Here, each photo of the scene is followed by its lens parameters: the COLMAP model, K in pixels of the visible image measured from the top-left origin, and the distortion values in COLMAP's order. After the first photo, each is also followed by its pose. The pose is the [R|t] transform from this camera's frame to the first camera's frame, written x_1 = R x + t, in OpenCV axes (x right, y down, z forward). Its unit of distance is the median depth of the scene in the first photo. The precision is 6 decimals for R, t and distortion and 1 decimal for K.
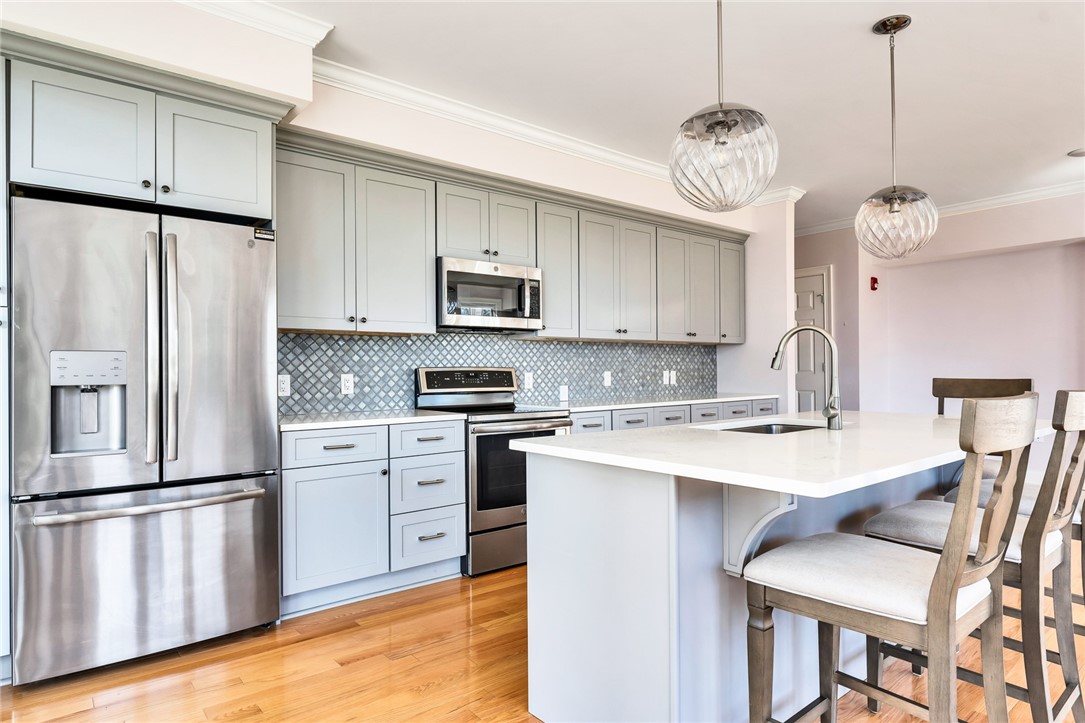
lens RADIAL K [[637.9, 0, 543.9], [0, 637.9, 364.6], [0, 0, 1]] dist [0.004660, 0.001027]
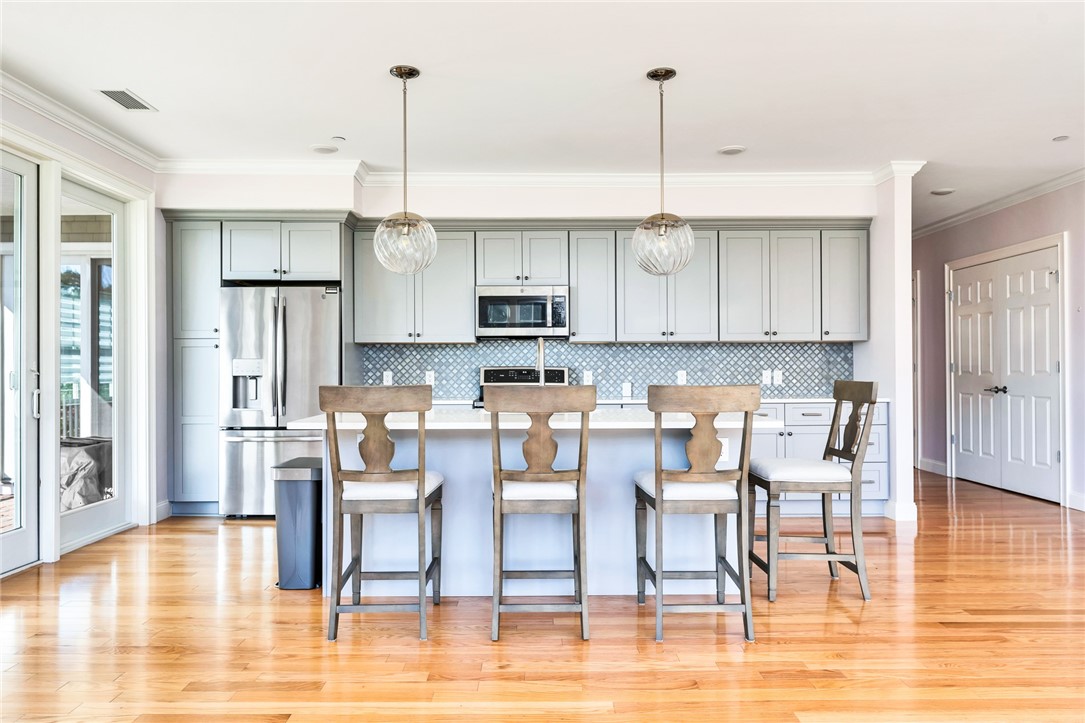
lens RADIAL K [[722.5, 0, 538.4], [0, 722.5, 363.0], [0, 0, 1]] dist [-0.002094, -0.000468]
pose [[0.773969, 0.001614, -0.633222, 0.790280], [0.002142, 0.999984, 0.005167, -0.010097], [0.633220, -0.005356, 0.773953, -0.101980]]
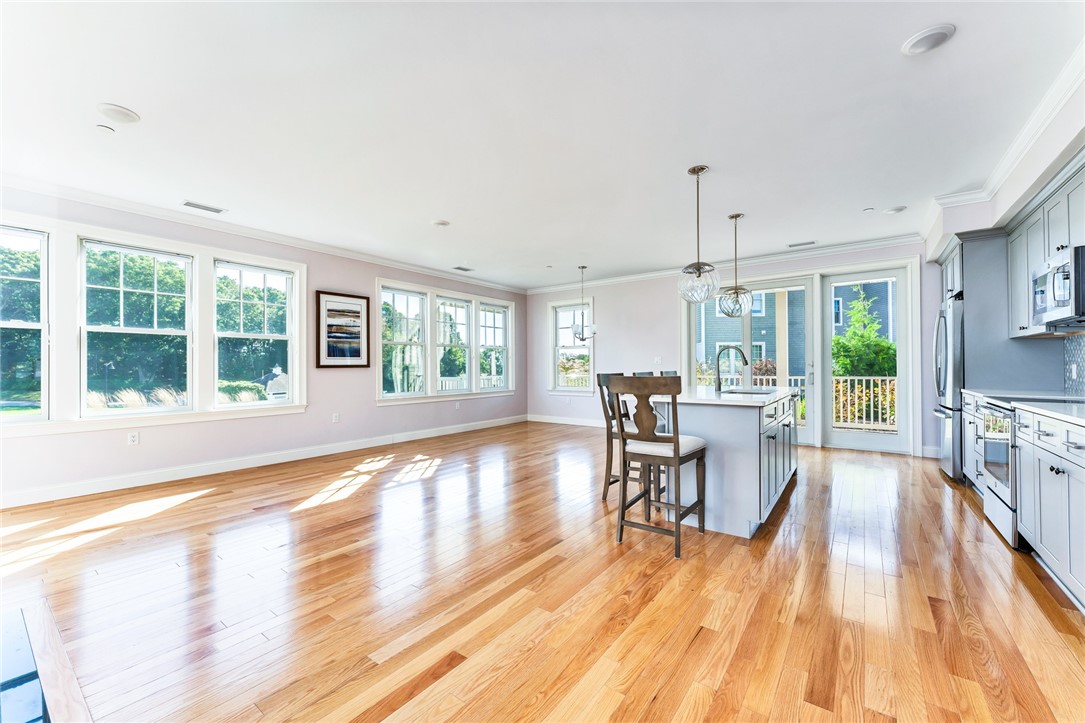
lens RADIAL K [[425.9, 0, 543.6], [0, 425.9, 364.7], [0, 0, 1]] dist [0.009399, 0.000075]
pose [[-0.972933, 0.020881, -0.230142, 0.816493], [0.024954, 0.999579, -0.014800, 0.000522], [0.229736, -0.020143, -0.973044, 1.353135]]
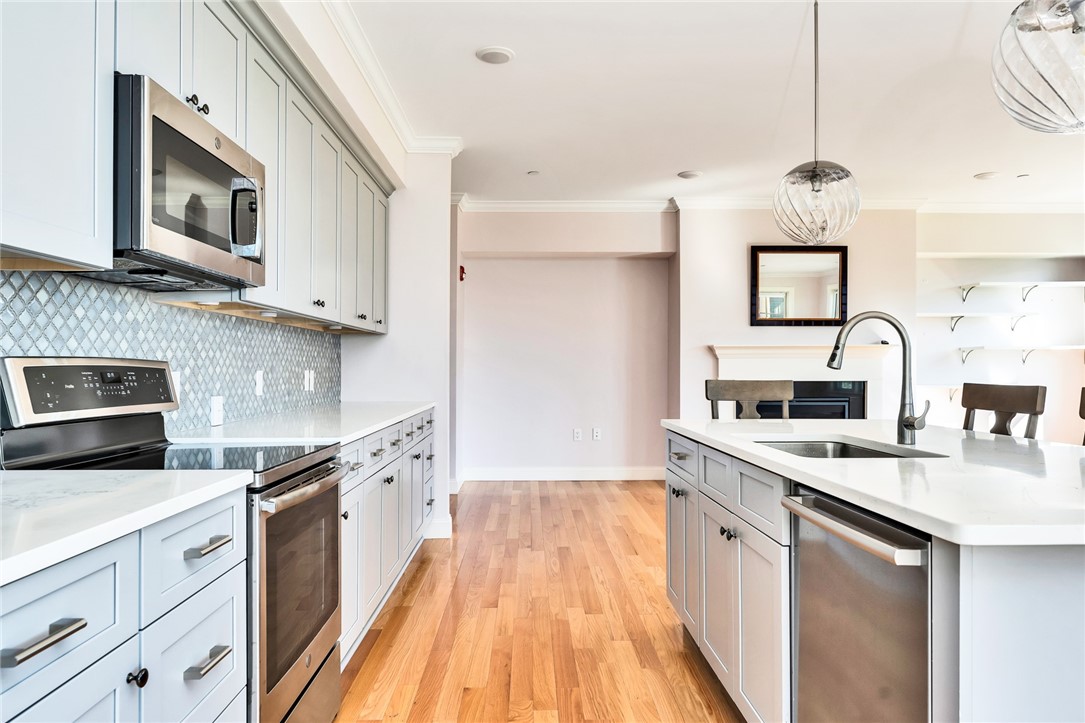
lens RADIAL K [[722.5, 0, 540.7], [0, 722.5, 368.5], [0, 0, 1]] dist [-0.002094, -0.000468]
pose [[0.628135, 0.008839, 0.778054, -0.295090], [-0.012377, 0.999922, -0.001366, 0.007586], [-0.778006, -0.008772, 0.628195, 0.446326]]
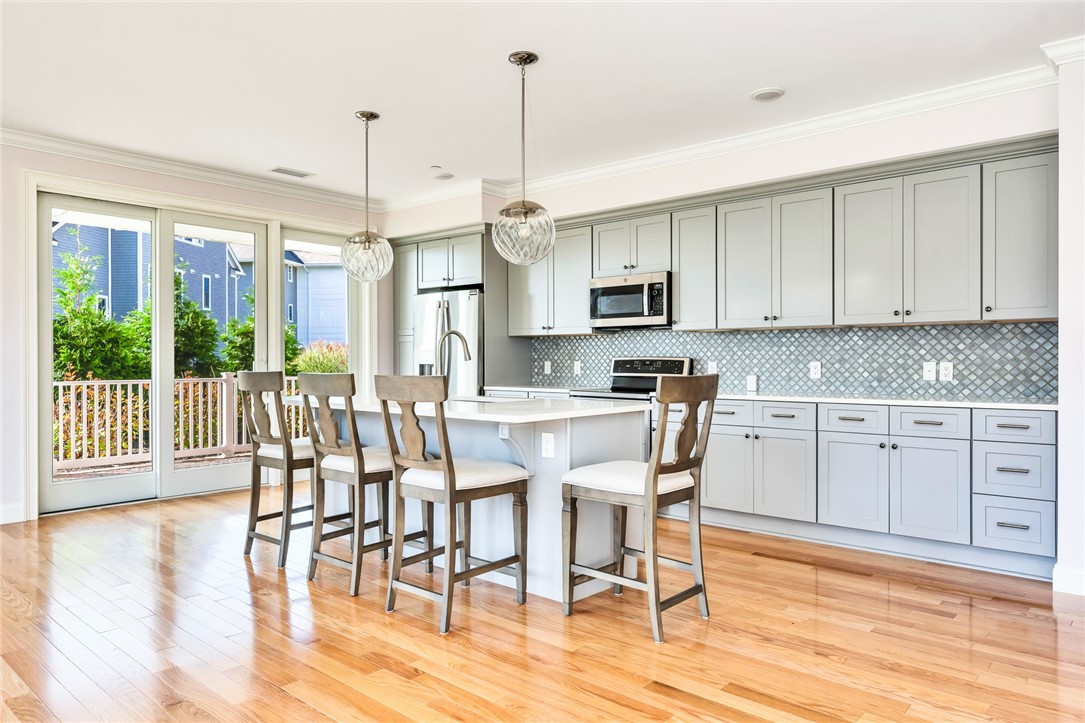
lens RADIAL K [[722.5, 0, 535.7], [0, 722.5, 359.8], [0, 0, 1]] dist [-0.002094, -0.000468]
pose [[0.145138, 0.008892, -0.989371, 1.199747], [0.008877, 0.999908, 0.010289, -0.006519], [0.989372, -0.010276, 0.145046, 0.550168]]
